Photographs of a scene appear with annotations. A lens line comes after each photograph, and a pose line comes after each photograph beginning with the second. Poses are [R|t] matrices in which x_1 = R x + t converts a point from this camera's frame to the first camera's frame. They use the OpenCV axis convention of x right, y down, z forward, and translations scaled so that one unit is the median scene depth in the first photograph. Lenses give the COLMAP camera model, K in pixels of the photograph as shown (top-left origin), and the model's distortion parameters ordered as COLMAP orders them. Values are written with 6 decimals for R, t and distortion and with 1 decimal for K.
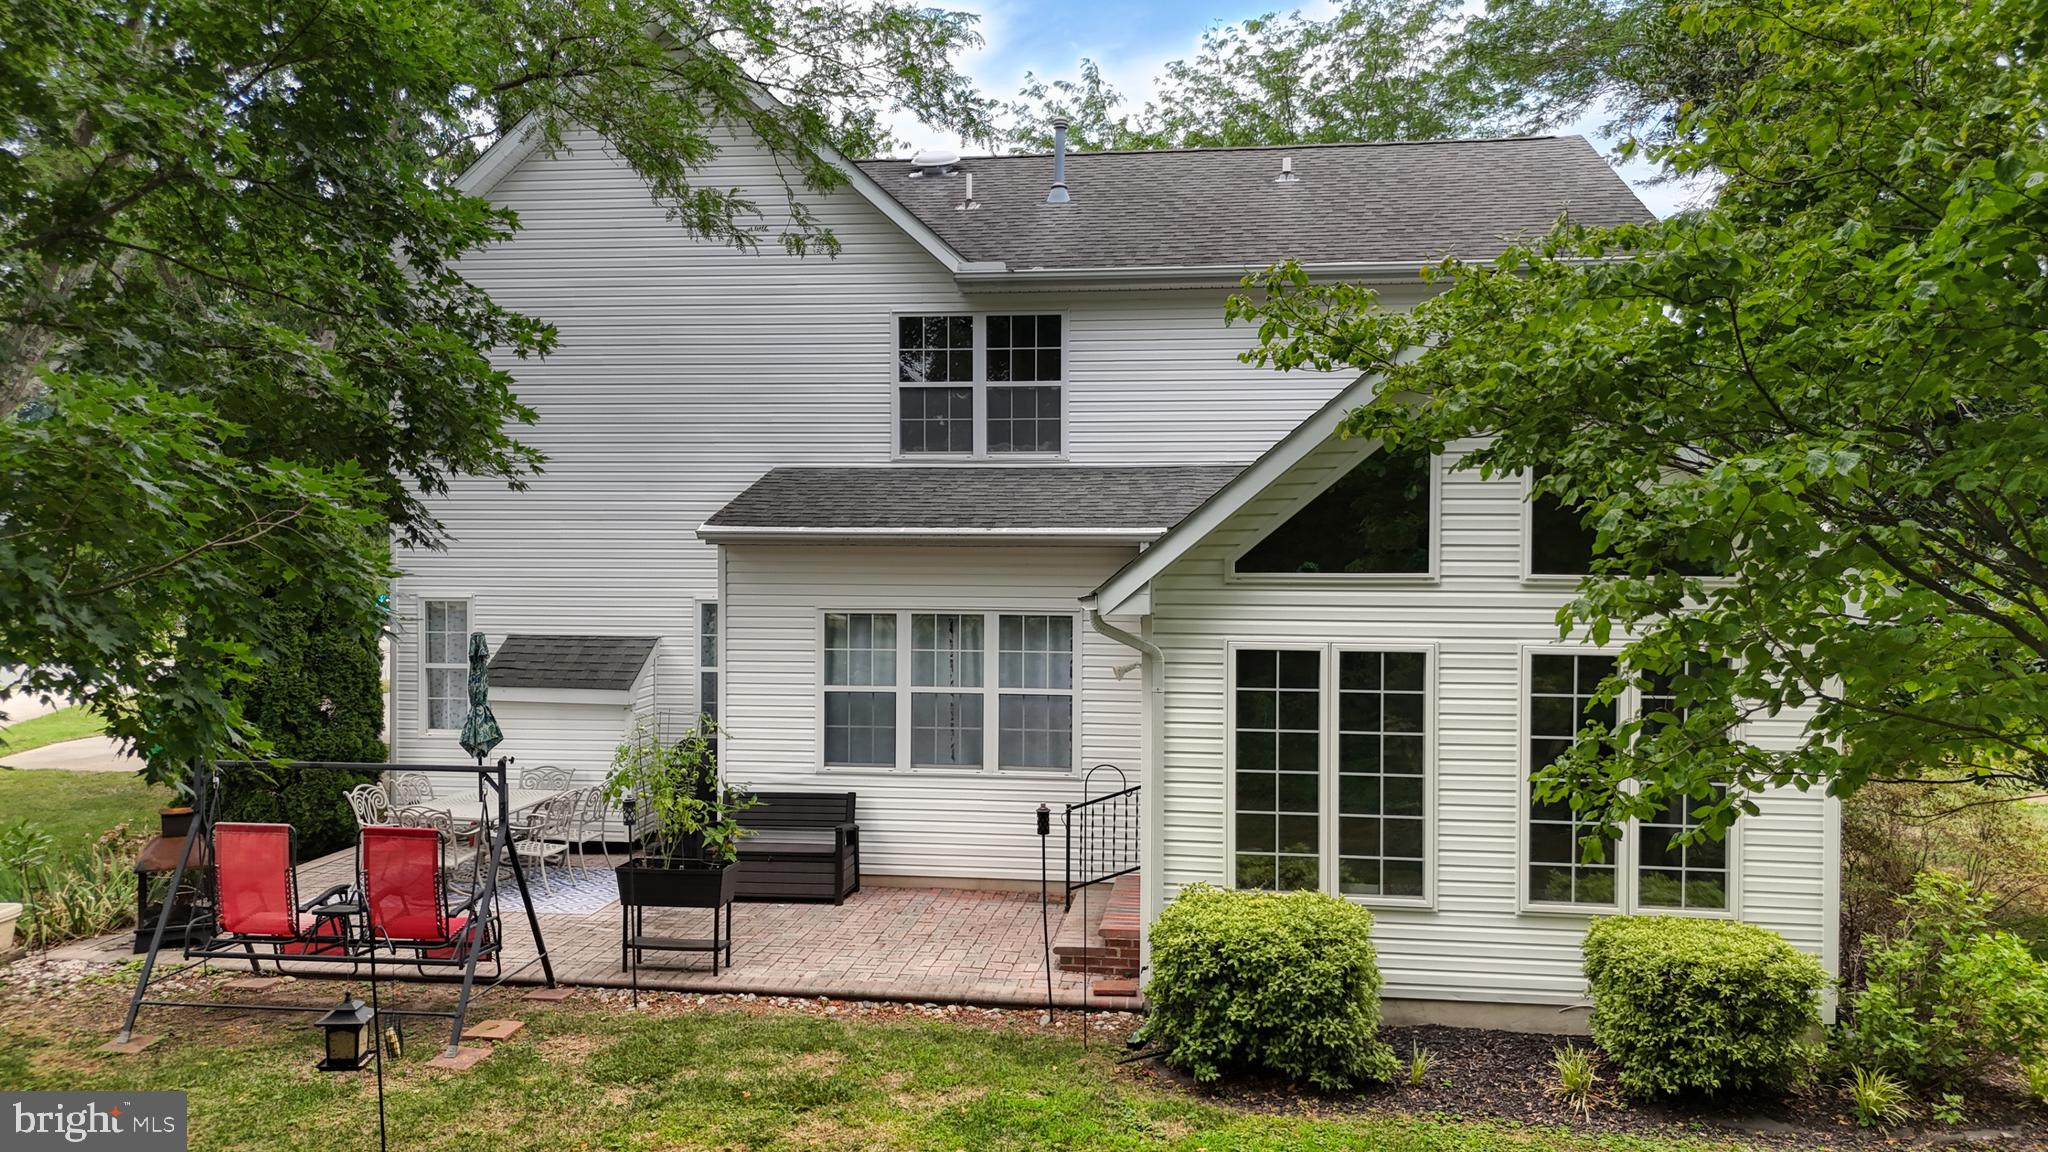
lens RADIAL K [[1541.4, 0, 1045.4], [0, 1541.4, 590.6], [0, 0, 1]] dist [0.015745, -0.008566]
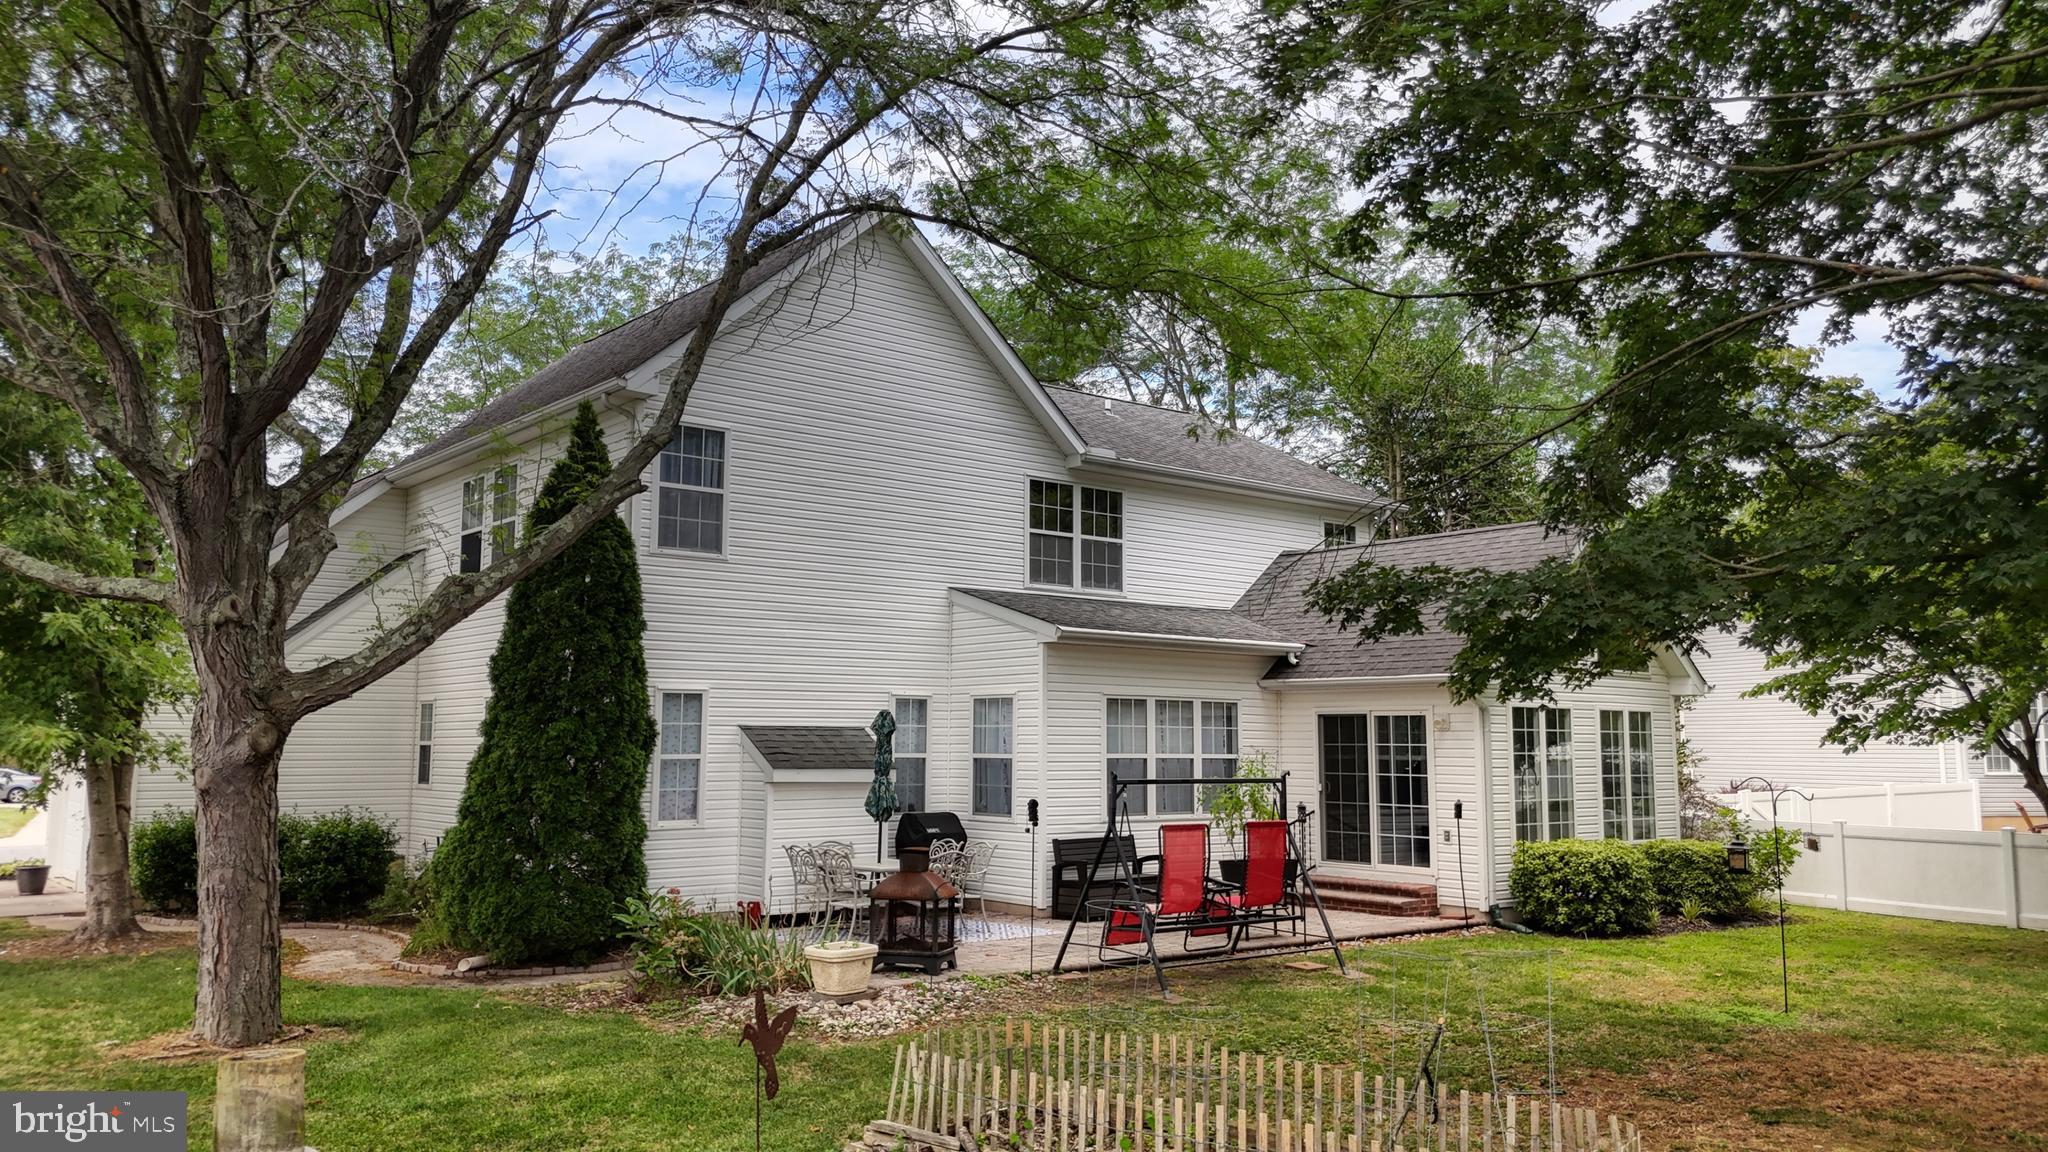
lens RADIAL K [[1541.4, 0, 1009.5], [0, 1541.4, 572.4], [0, 0, 1]] dist [0.015745, -0.008566]
pose [[0.696890, 0.080540, 0.712641, -1.037654], [0.018745, 0.991289, -0.130362, 0.070654], [-0.716933, 0.104207, 0.689310, 0.126464]]
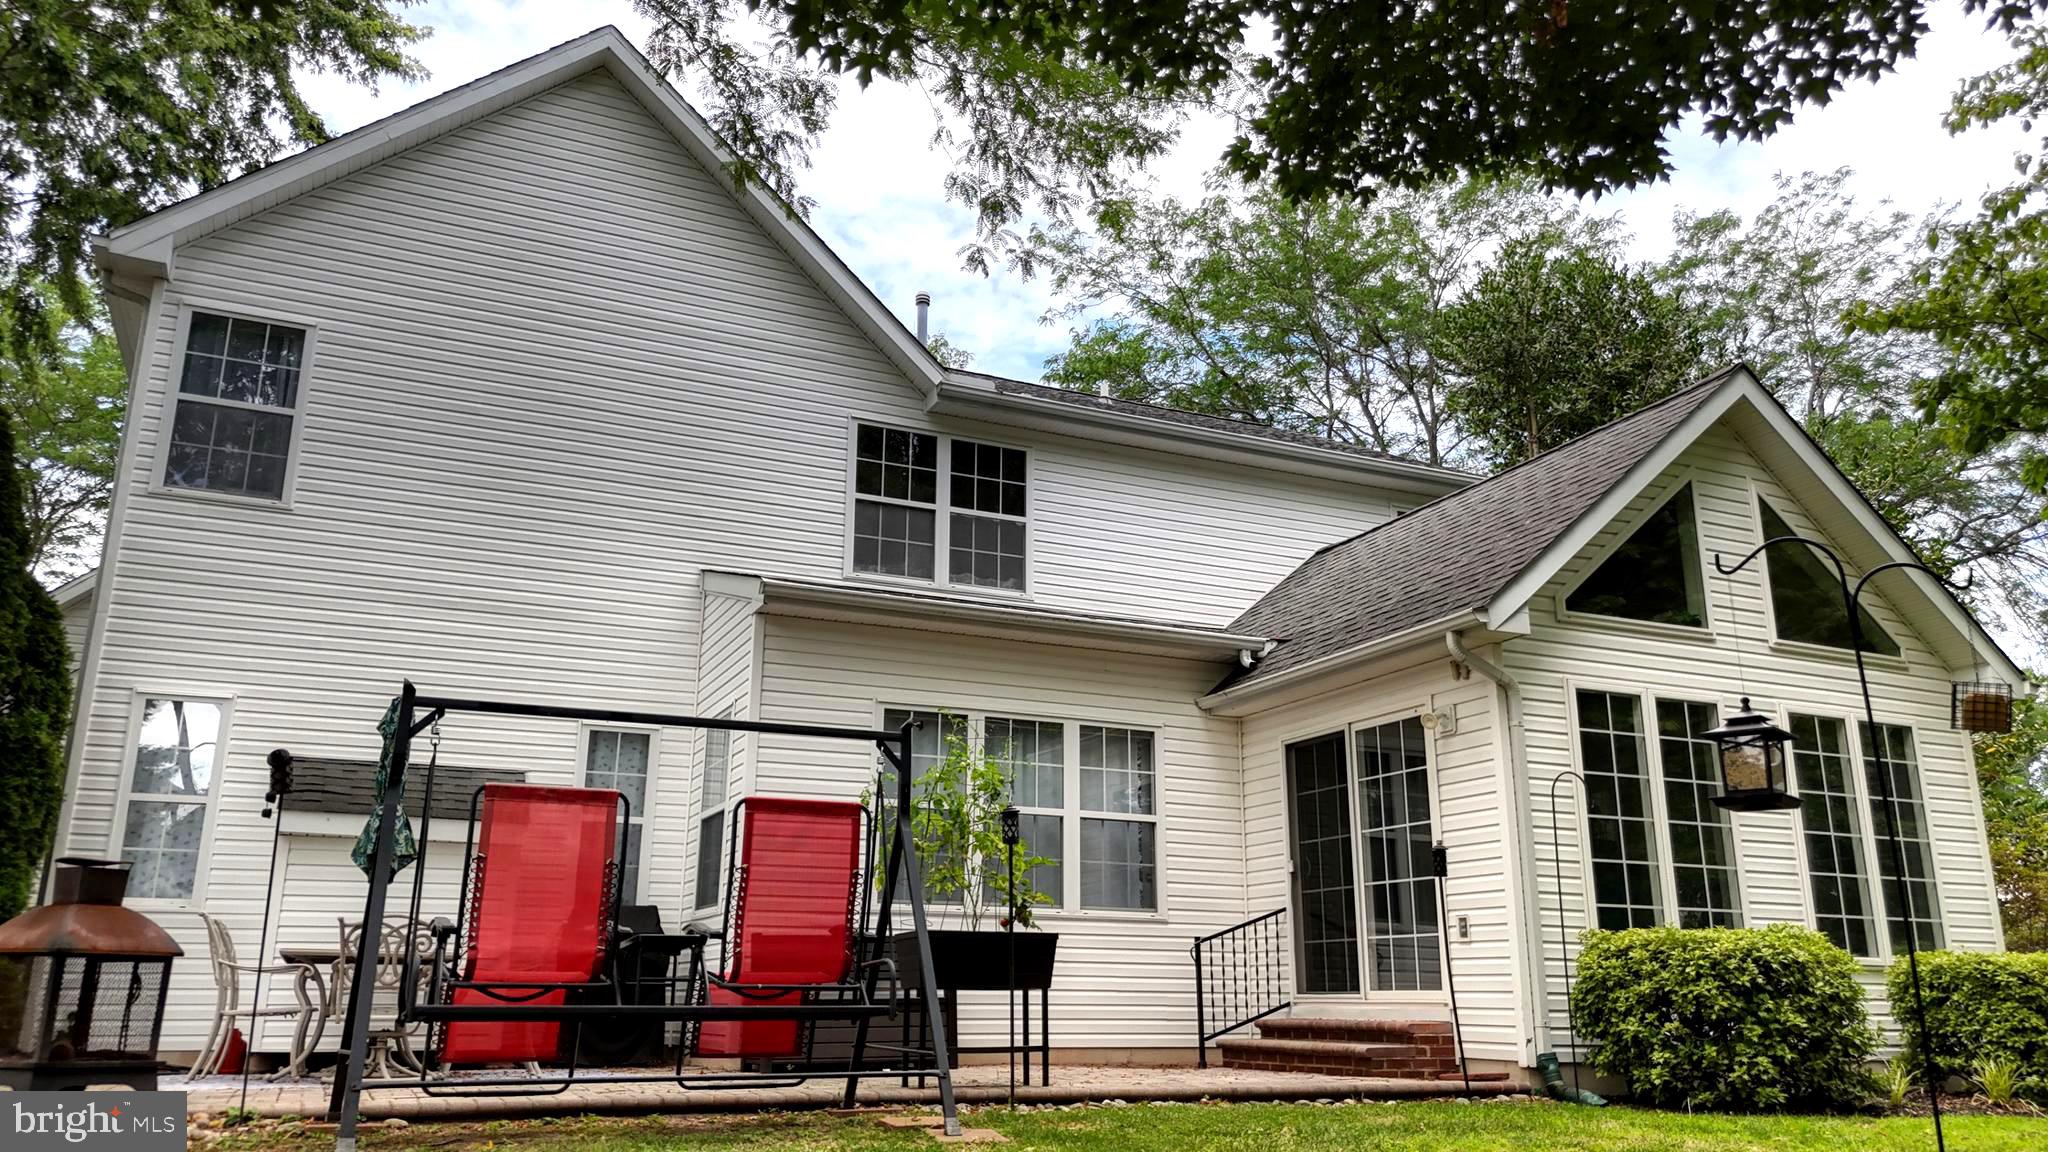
lens RADIAL K [[1541.4, 0, 1033.5], [0, 1541.4, 561.1], [0, 0, 1]] dist [0.015745, -0.008566]
pose [[0.853825, 0.145079, 0.499935, -0.445141], [0.014423, 0.953417, -0.301311, 0.168052], [-0.520360, 0.264477, 0.811959, 0.252097]]
